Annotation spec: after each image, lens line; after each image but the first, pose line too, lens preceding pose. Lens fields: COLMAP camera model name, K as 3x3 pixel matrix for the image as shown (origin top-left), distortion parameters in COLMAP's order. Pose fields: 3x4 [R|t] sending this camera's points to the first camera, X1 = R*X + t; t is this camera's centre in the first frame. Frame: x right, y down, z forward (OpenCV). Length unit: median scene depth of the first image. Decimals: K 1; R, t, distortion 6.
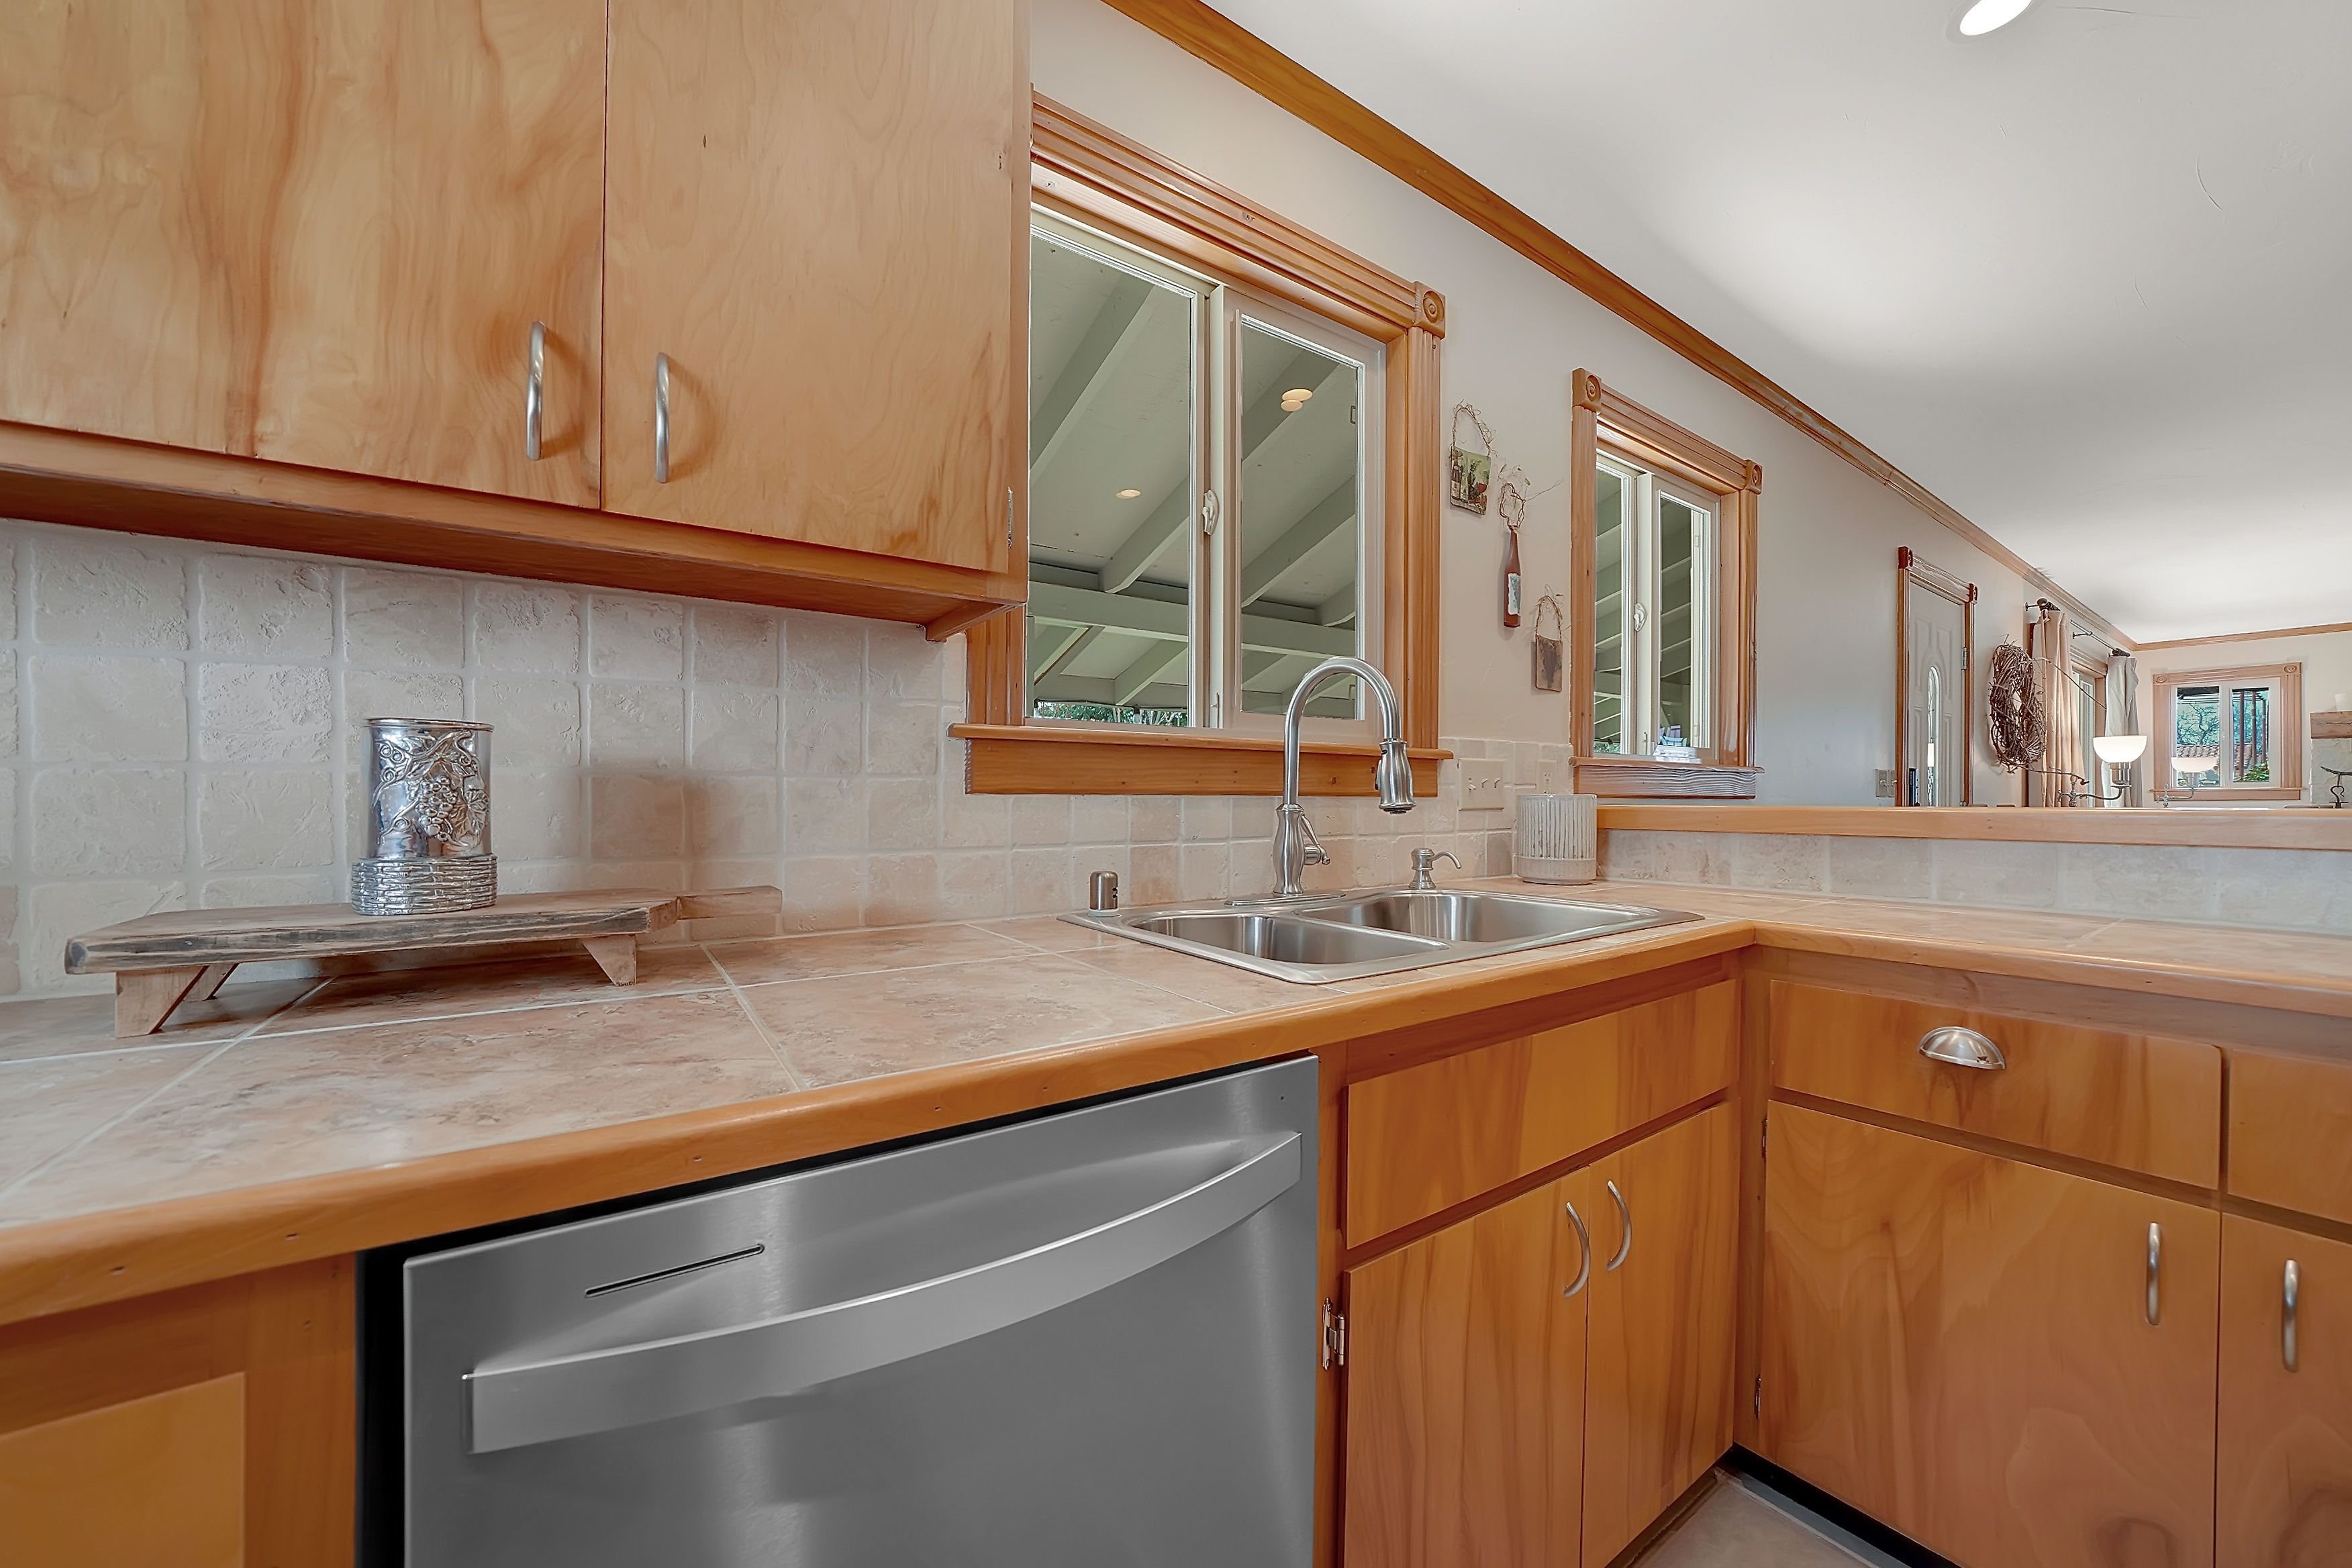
lens RADIAL K [[830.3, 0, 1142.3], [0, 830.3, 808.1], [0, 0, 1]] dist [-0.027536, 0.002181]
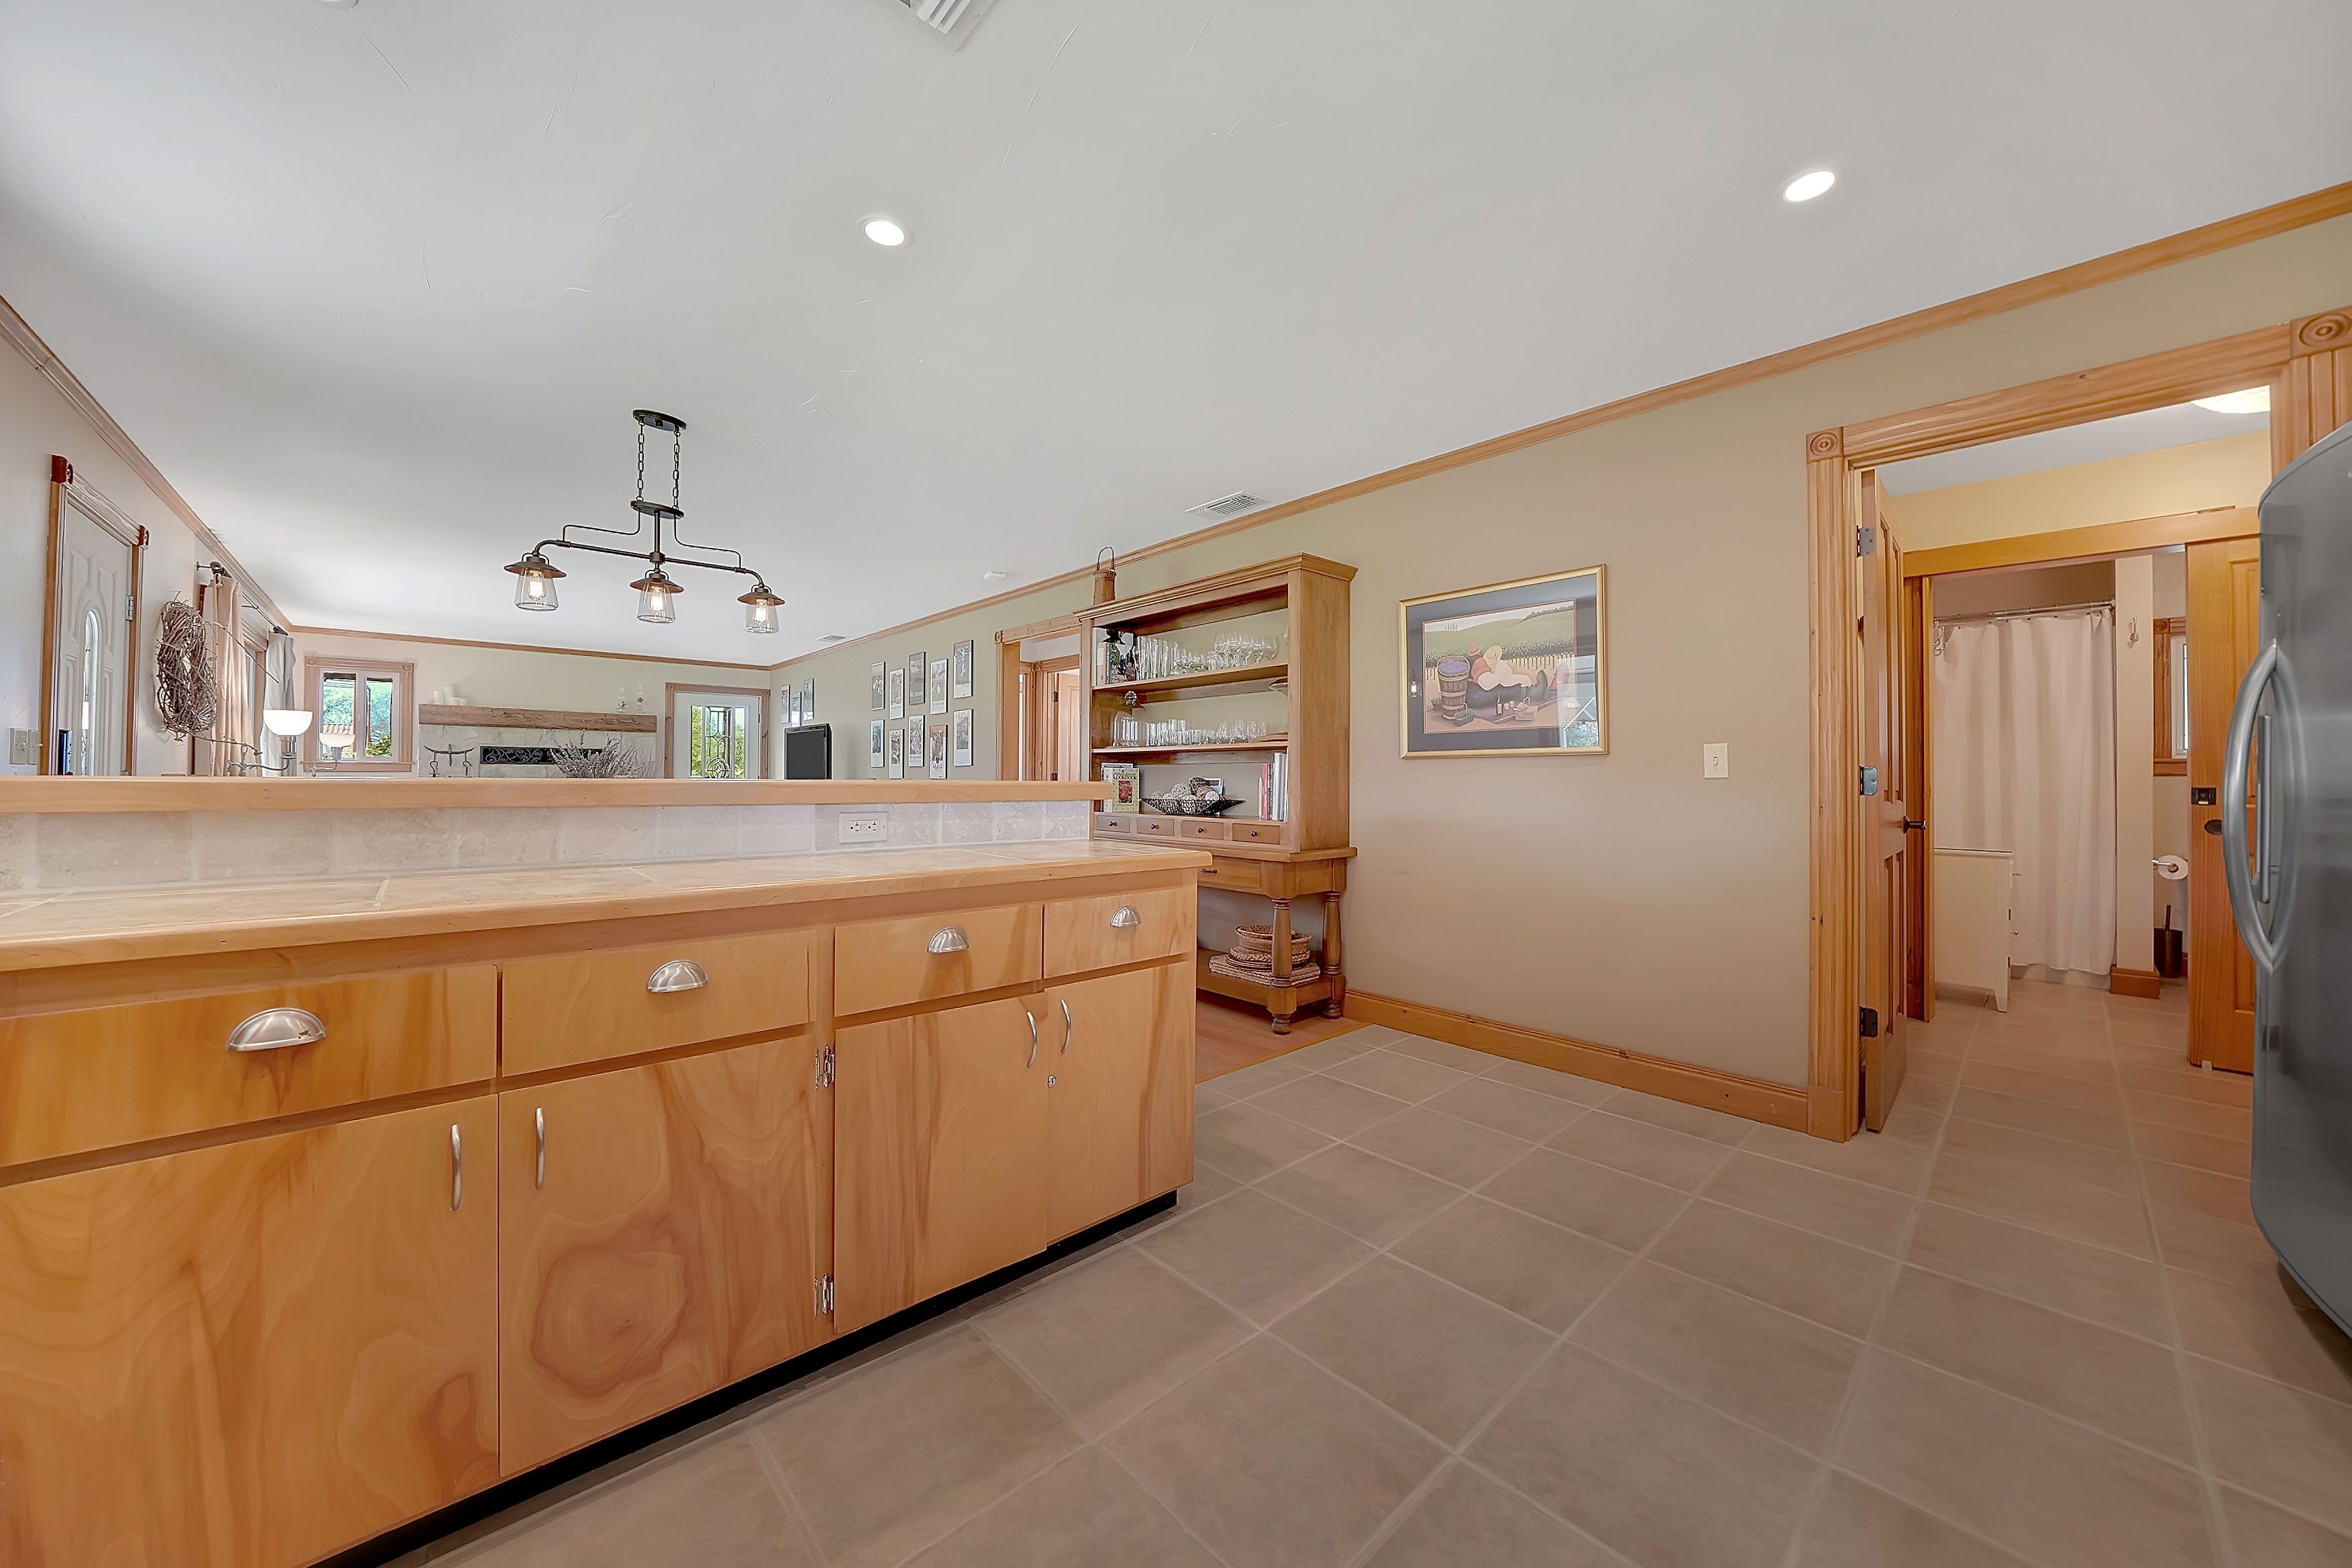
lens RADIAL K [[830.3, 0, 1168.7], [0, 830.3, 767.2], [0, 0, 1]] dist [-0.027536, 0.002181]
pose [[-0.163668, 0.012813, 0.986432, -0.061954], [0.000908, 0.999917, -0.012838, 0.001469], [-0.986515, -0.001206, -0.163666, 0.086433]]
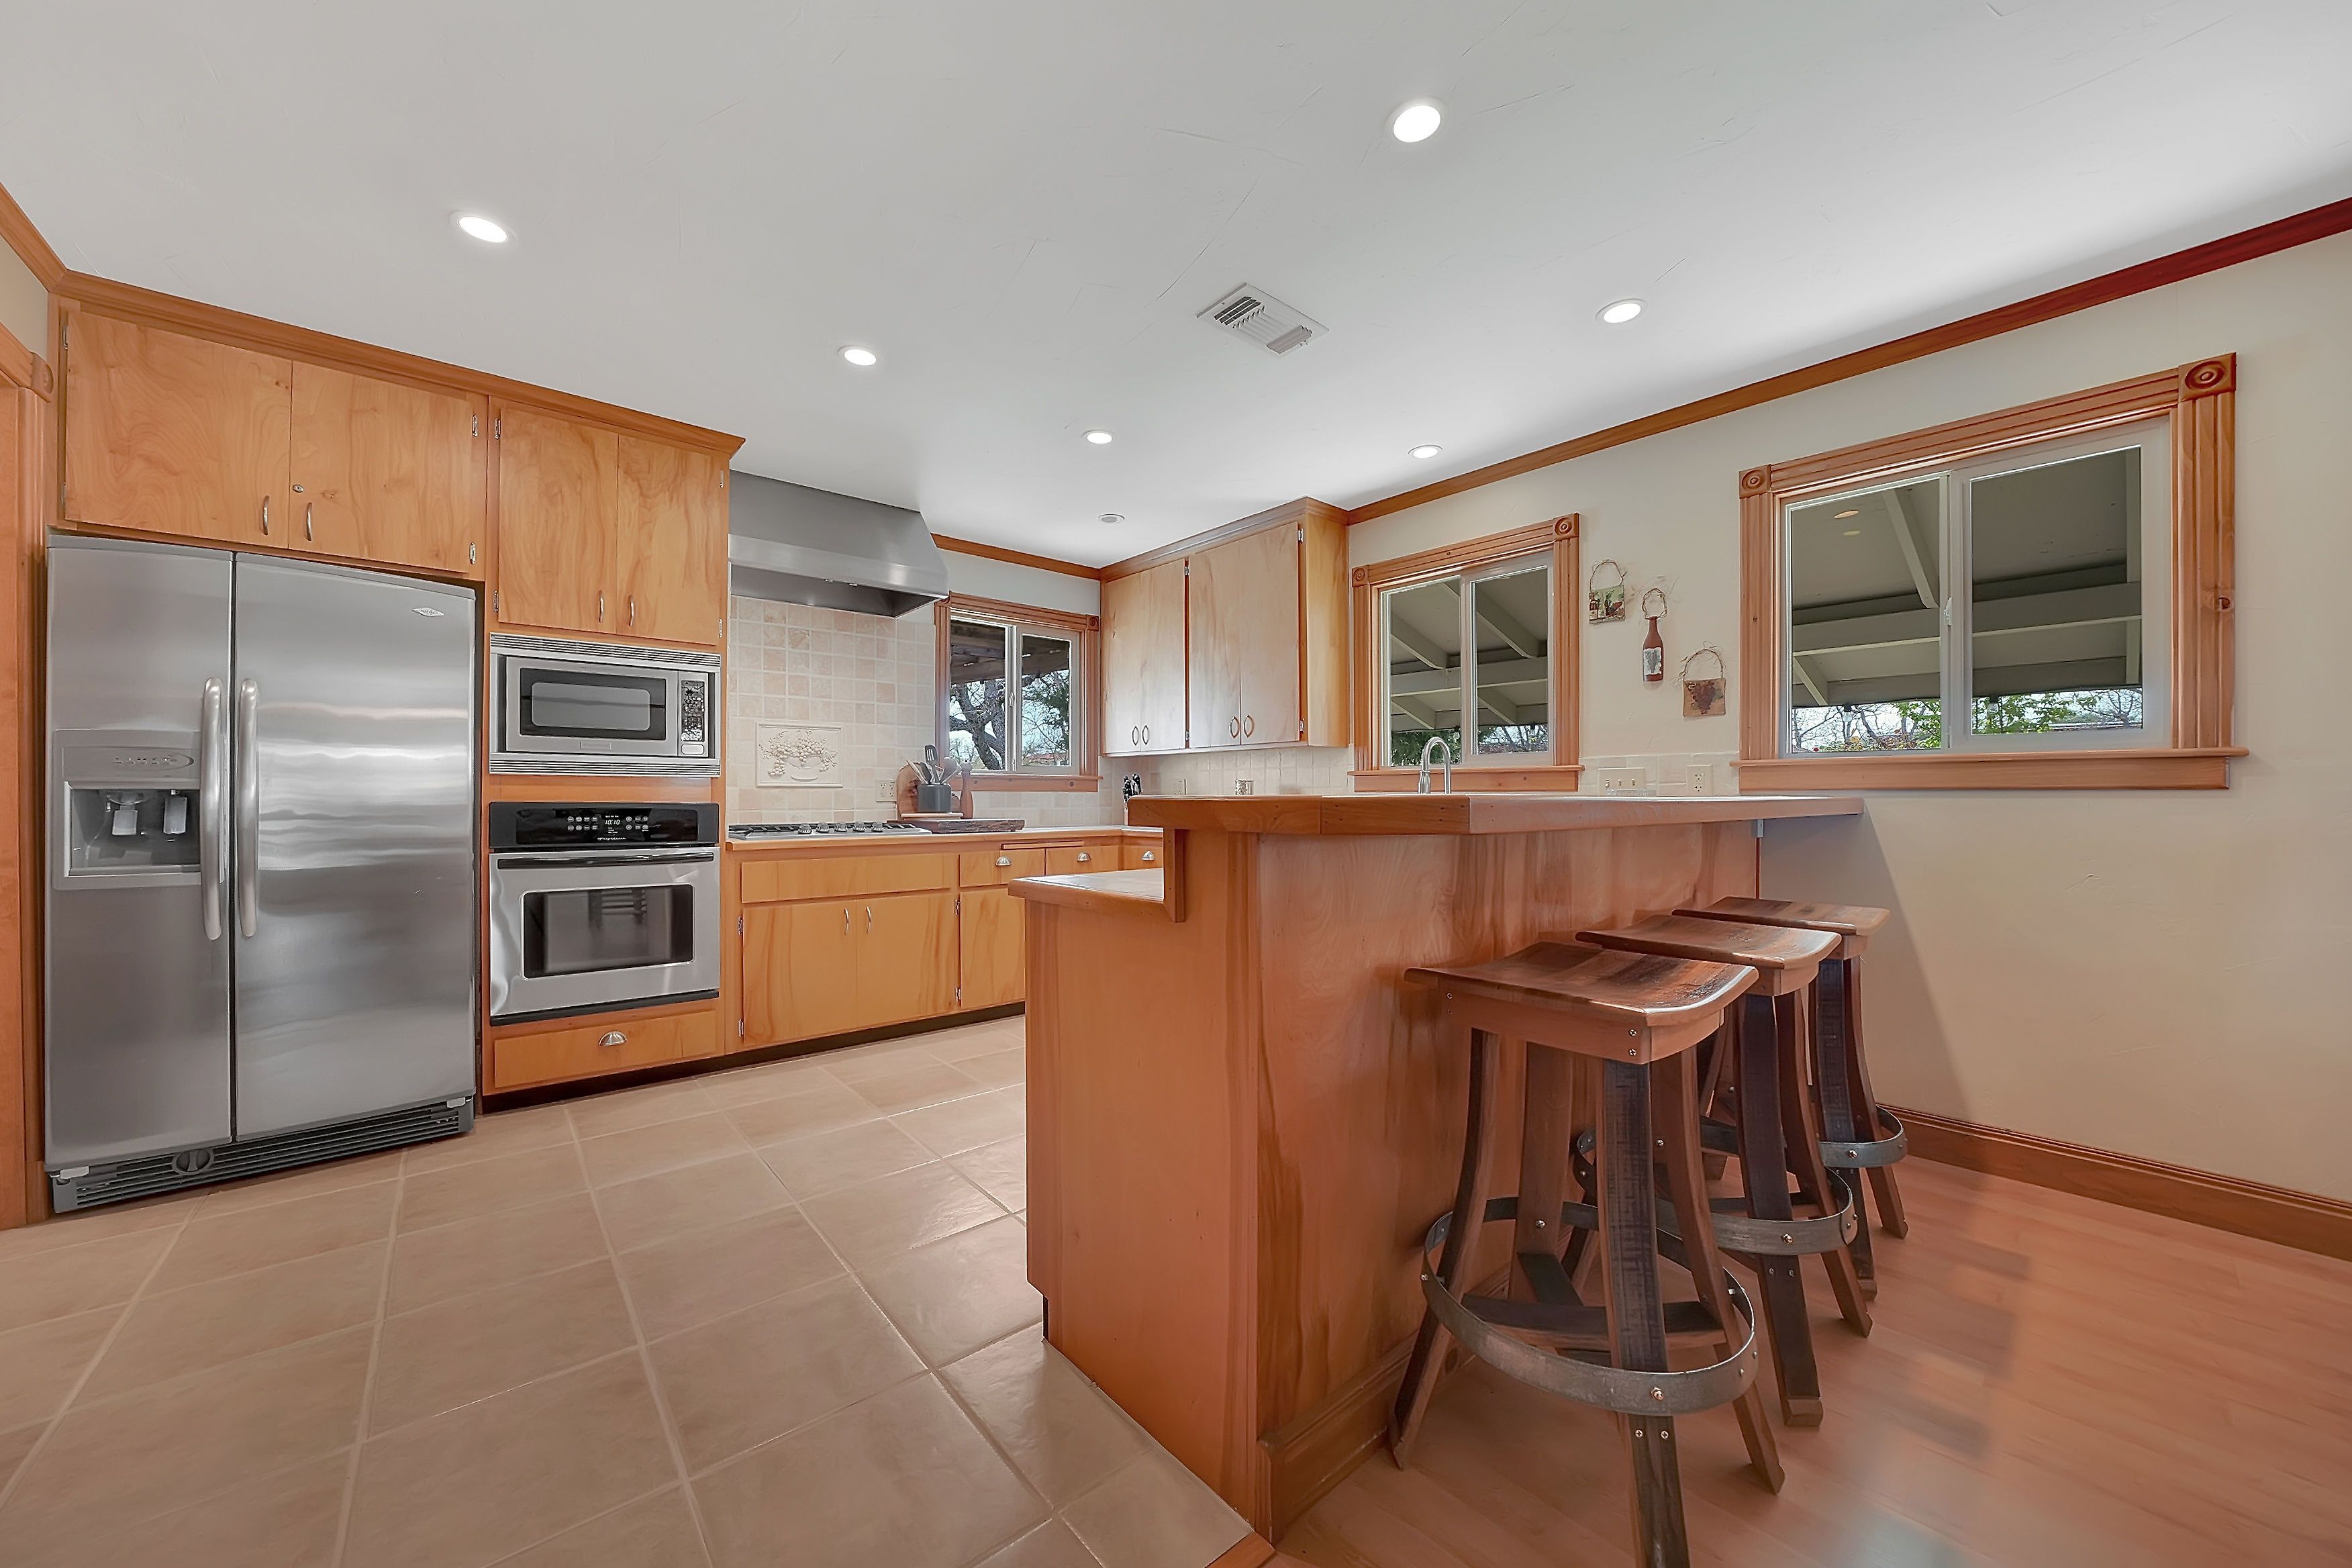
lens RADIAL K [[830.3, 0, 1160.2], [0, 830.3, 793.6], [0, 0, 1]] dist [-0.027536, 0.002181]
pose [[0.125592, -0.002405, -0.992079, 2.999918], [-0.008561, 0.999957, -0.003508, 0.008550], [0.992045, 0.008934, 0.125566, -0.187805]]
